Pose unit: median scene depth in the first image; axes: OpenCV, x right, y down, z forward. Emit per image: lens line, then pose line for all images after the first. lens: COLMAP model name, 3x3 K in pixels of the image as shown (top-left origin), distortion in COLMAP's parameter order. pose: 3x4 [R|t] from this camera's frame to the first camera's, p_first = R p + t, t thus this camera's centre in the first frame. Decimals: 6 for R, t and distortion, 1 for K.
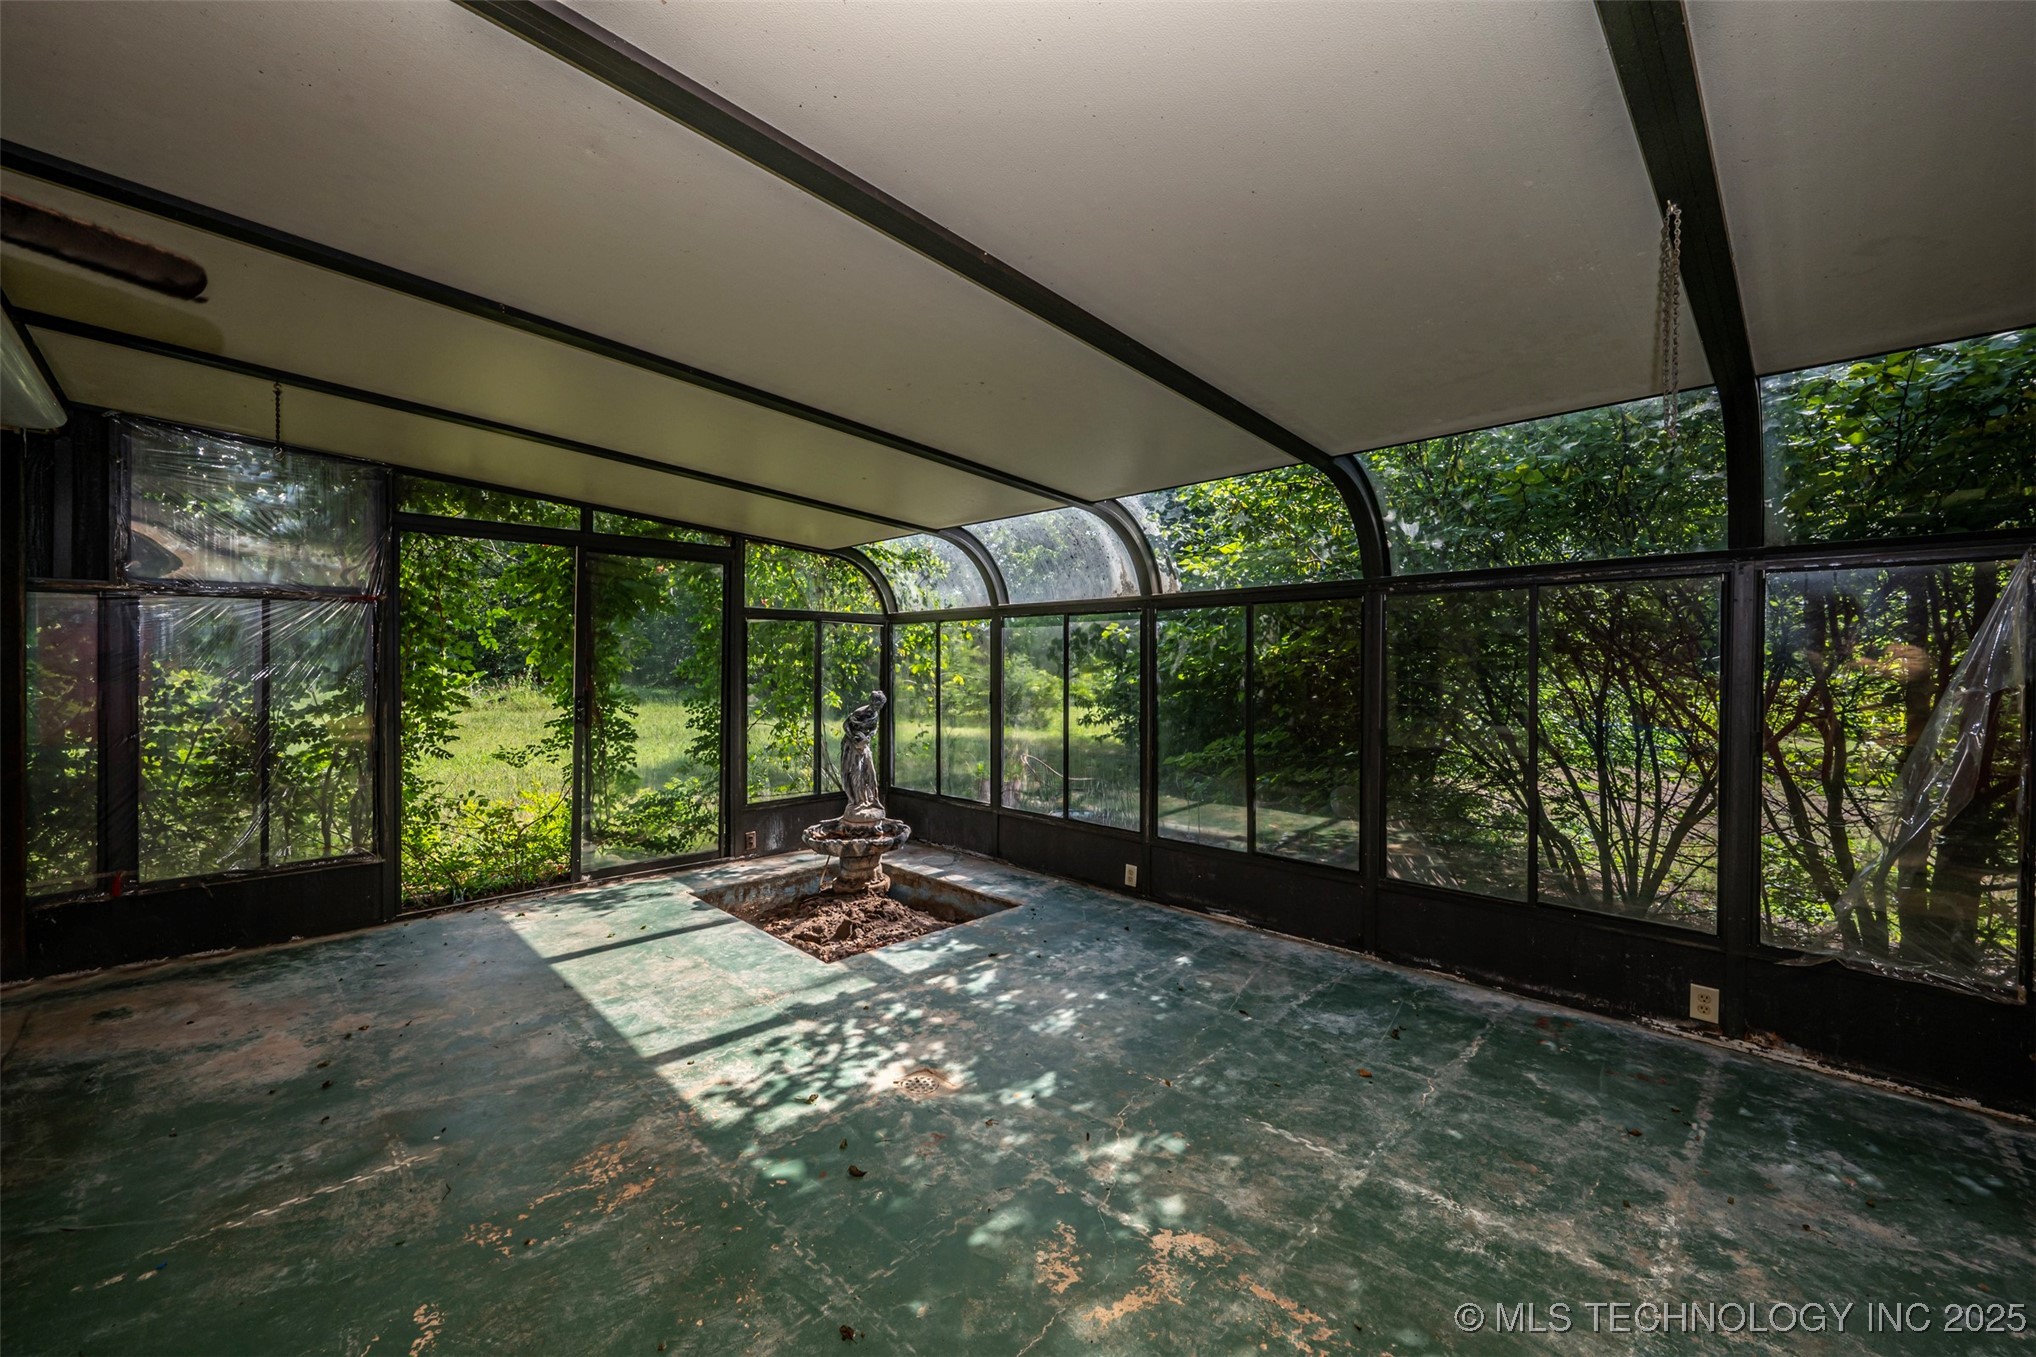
lens RADIAL K [[791.5, 0, 1018.4], [0, 791.5, 656.7], [0, 0, 1]] dist [-0.001694, -0.000234]
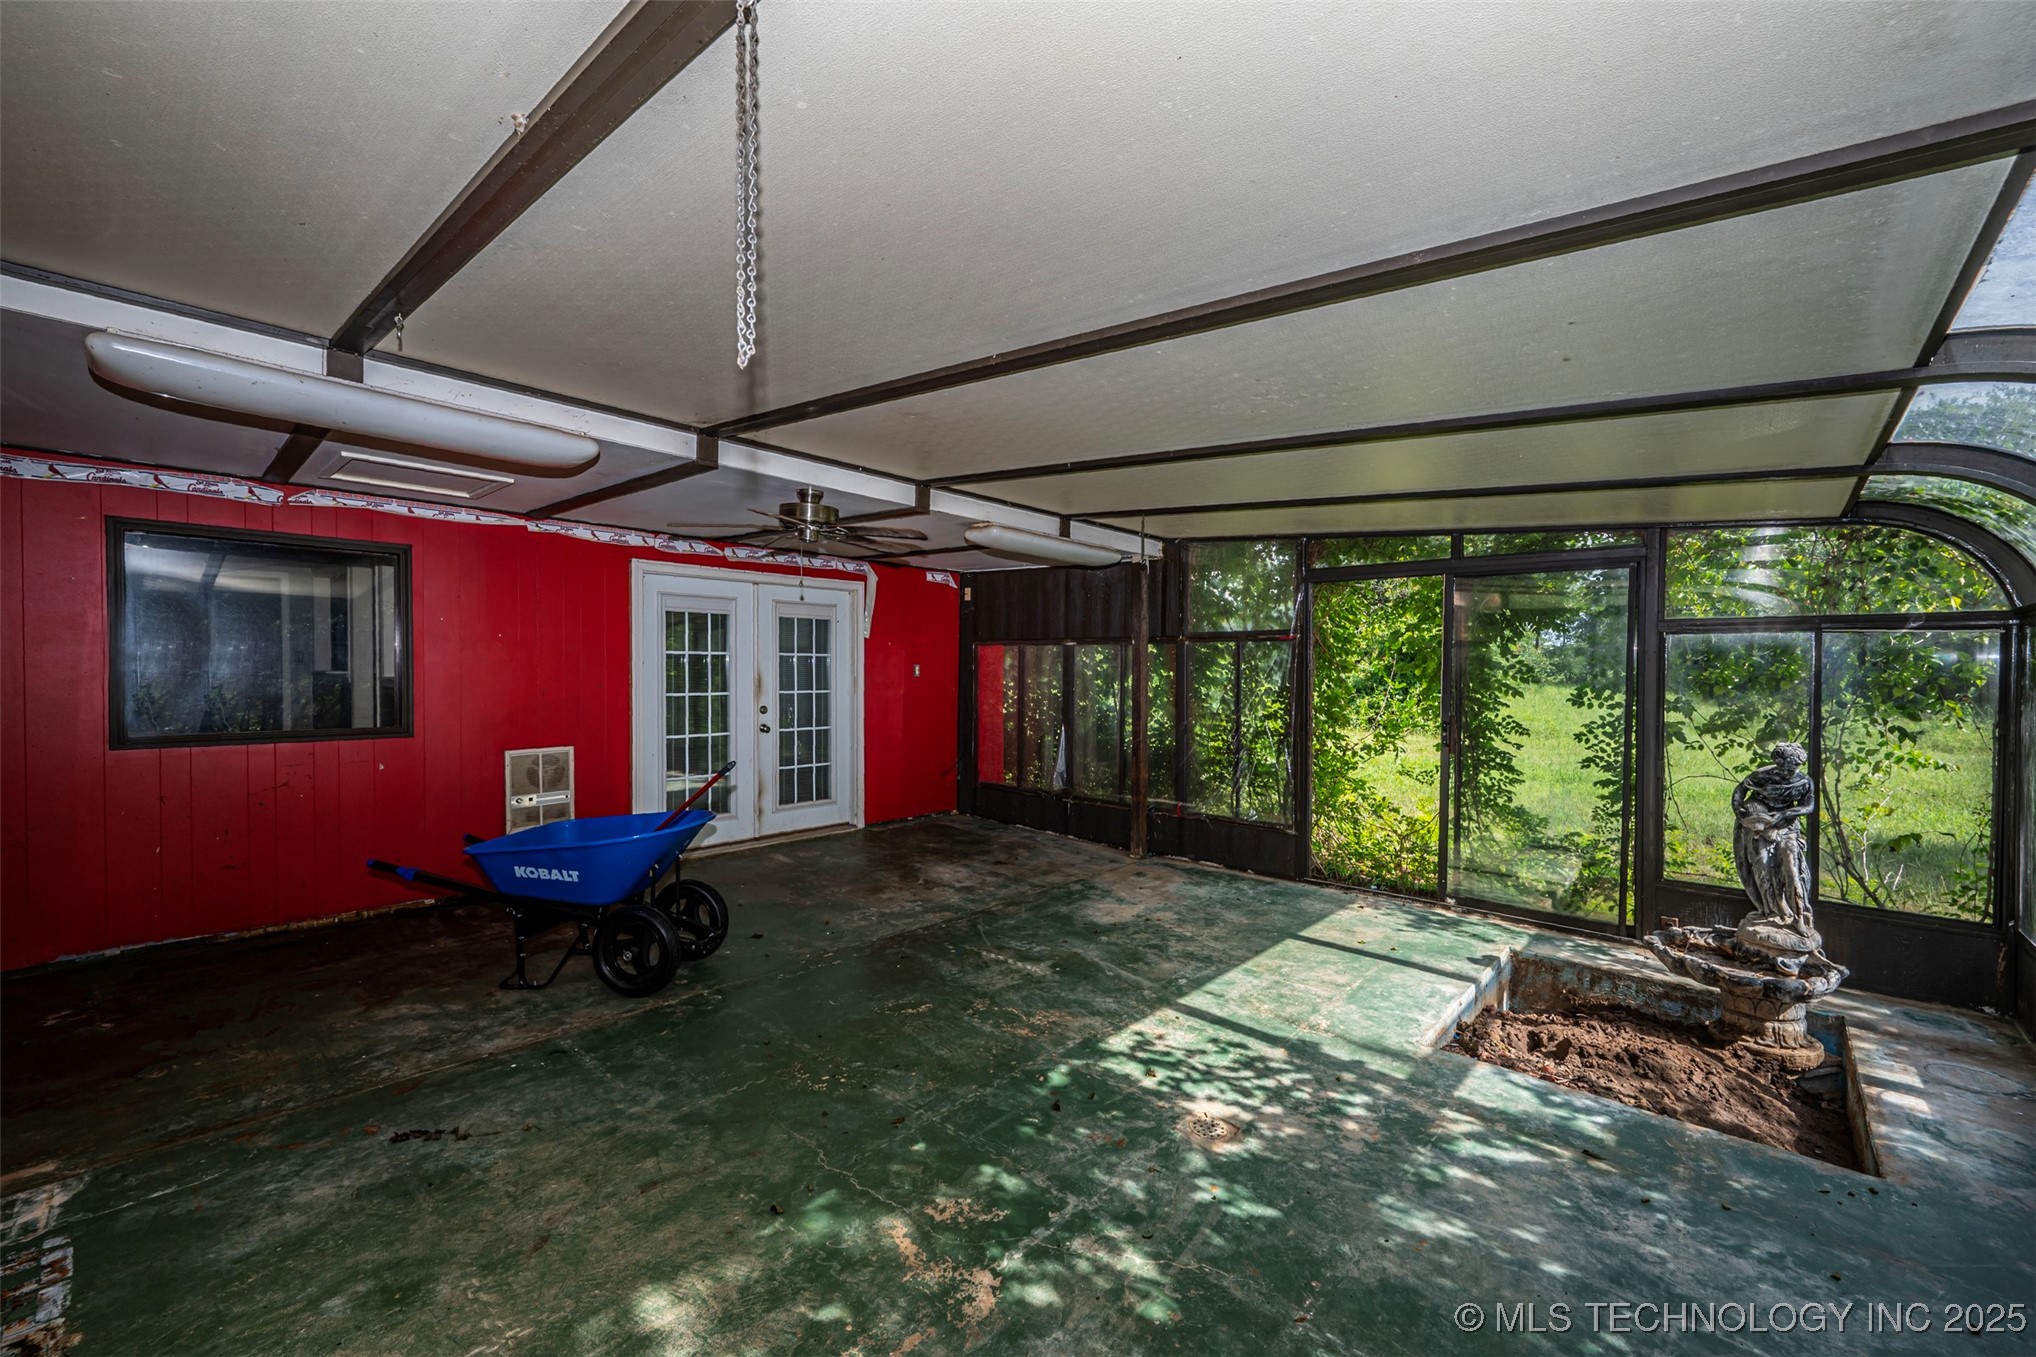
lens RADIAL K [[823.3, 0, 1005.7], [0, 823.3, 687.0], [0, 0, 1]] dist [0.001885, 0.000077]
pose [[0.050204, 0.020721, -0.998524, 0.756747], [-0.004535, 0.999779, 0.020519, -0.020471], [0.998729, 0.003498, 0.050287, 0.606232]]
